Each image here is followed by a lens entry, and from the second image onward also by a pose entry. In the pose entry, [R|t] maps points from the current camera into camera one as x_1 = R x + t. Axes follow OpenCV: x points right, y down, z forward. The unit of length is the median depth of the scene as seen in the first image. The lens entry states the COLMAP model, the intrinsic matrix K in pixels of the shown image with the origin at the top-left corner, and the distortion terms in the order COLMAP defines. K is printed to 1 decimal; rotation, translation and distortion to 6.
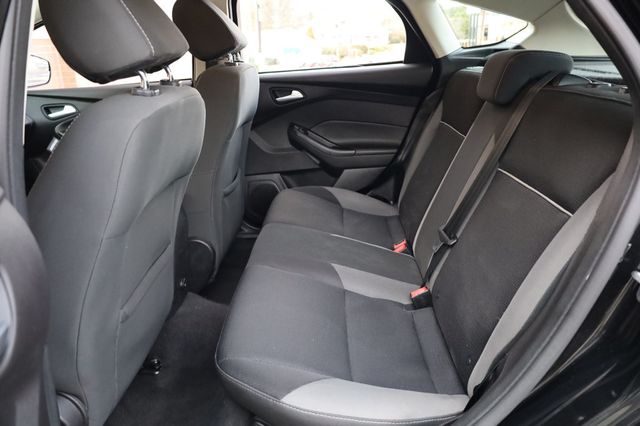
lens RADIAL K [[477.3, 0, 320.0], [0, 477.3, 213.0], [0, 0, 1]] dist [-0.012023, -0.000230]
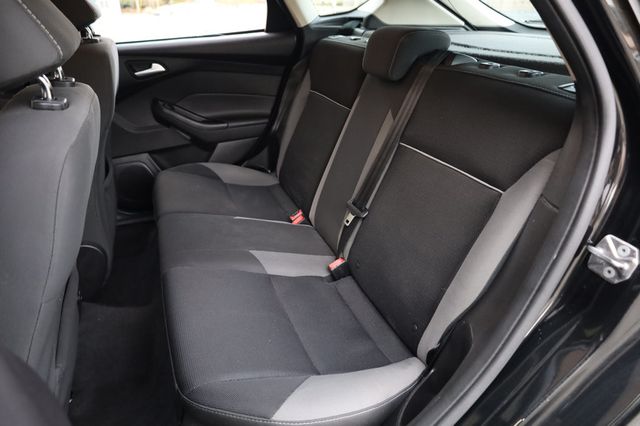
lens RADIAL K [[444.2, 0, 320.0], [0, 444.2, 213.0], [0, 0, 1]] dist [0.000696, 0.002403]
pose [[0.932207, -0.145526, 0.331381, -0.086398], [0.108506, 0.985859, 0.127702, -0.047571], [-0.345279, -0.083087, 0.934815, 0.057704]]
